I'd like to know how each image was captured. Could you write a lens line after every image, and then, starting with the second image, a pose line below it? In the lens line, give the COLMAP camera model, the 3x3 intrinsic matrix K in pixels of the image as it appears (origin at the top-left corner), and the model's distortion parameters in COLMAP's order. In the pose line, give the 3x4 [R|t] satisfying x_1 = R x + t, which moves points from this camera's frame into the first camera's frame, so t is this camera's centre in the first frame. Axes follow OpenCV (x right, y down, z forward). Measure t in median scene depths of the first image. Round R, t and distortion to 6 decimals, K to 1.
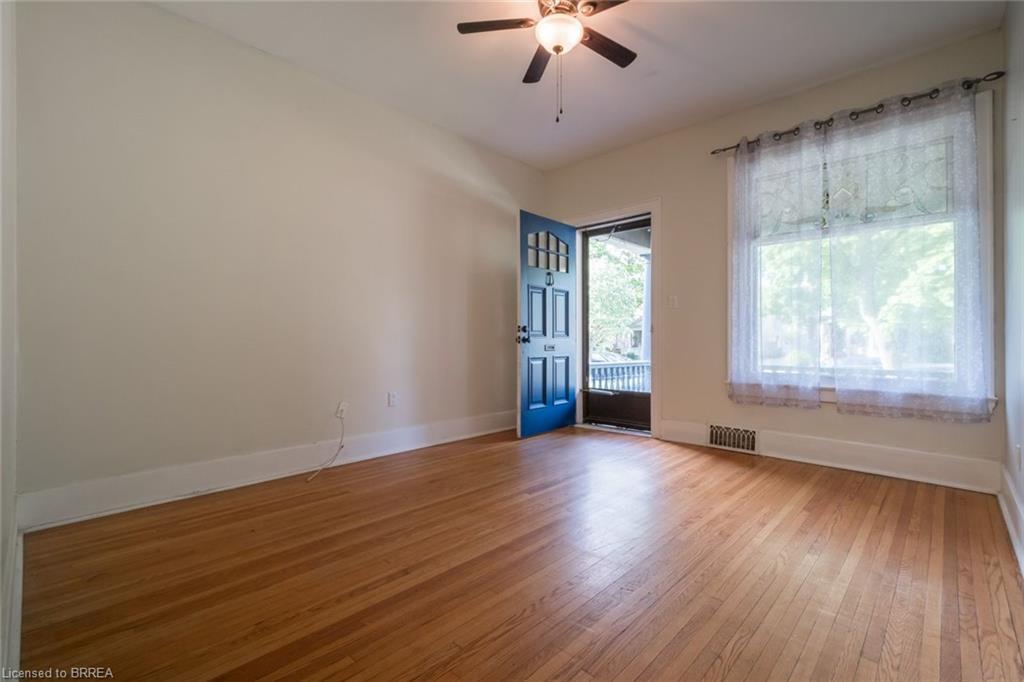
lens RADIAL K [[475.2, 0, 510.9], [0, 475.2, 339.7], [0, 0, 1]] dist [-0.003725, -0.001319]
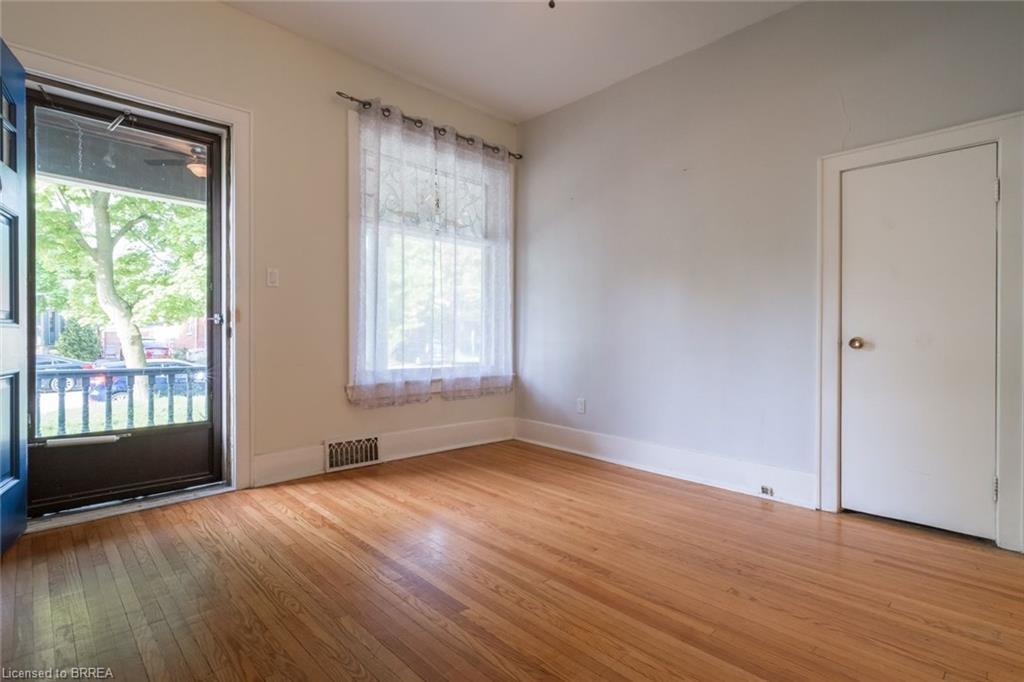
lens RADIAL K [[517.5, 0, 511.5], [0, 517.5, 340.1], [0, 0, 1]] dist [-0.001013, -0.001342]
pose [[0.003452, -0.008611, 0.999957, -0.498953], [-0.004187, 0.999954, 0.008625, 0.002284], [-0.999985, -0.004217, 0.003416, 0.832788]]
